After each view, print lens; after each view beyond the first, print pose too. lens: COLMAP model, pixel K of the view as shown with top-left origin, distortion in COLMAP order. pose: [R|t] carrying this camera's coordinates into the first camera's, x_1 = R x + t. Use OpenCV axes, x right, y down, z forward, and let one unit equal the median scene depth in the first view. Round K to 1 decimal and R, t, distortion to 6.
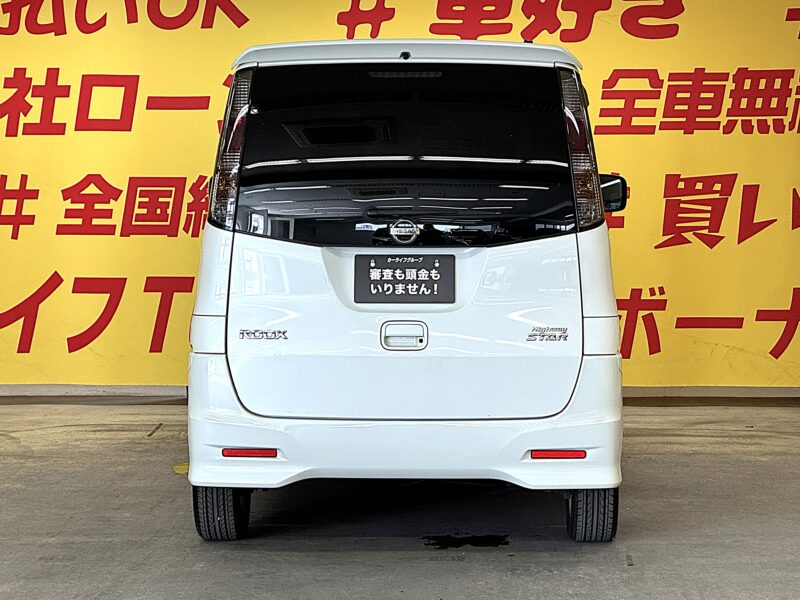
lens RADIAL K [[2257.0, 0, 387.4], [0, 2257.0, 298.8], [0, 0, 1]] dist [-0.164904, 5.366425]
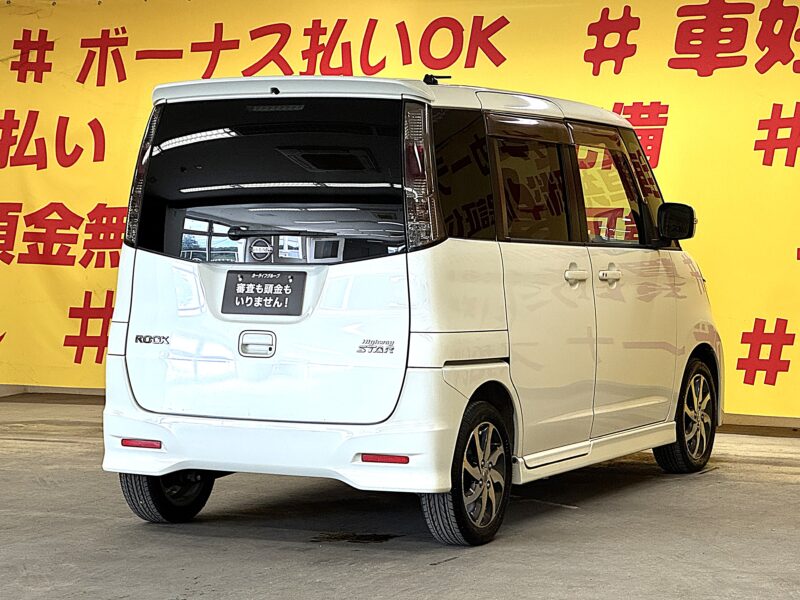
lens RADIAL K [[2257.0, 0, 387.4], [0, 2257.0, 298.8], [0, 0, 1]] dist [-0.164904, 5.366425]
pose [[0.907461, 0.020805, -0.419621, 0.525169], [-0.028550, 0.999518, -0.012184, 0.005830], [0.419165, 0.023037, 0.907618, 0.022861]]
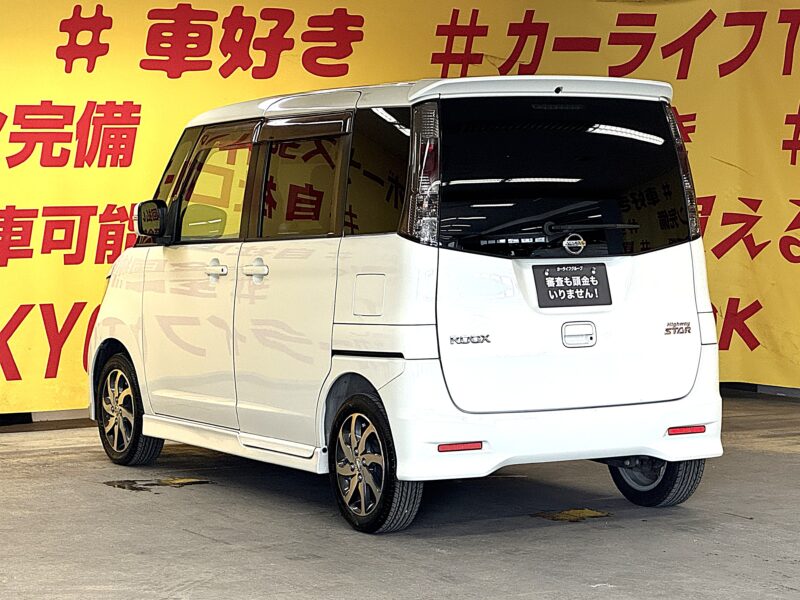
lens RADIAL K [[2257.0, 0, 387.4], [0, 2257.0, 298.8], [0, 0, 1]] dist [-0.164904, 5.366425]
pose [[0.862458, -0.035770, 0.504863, -0.648679], [0.044532, 0.998994, -0.005294, -0.000067], [-0.504166, 0.027049, 0.863183, 0.061158]]
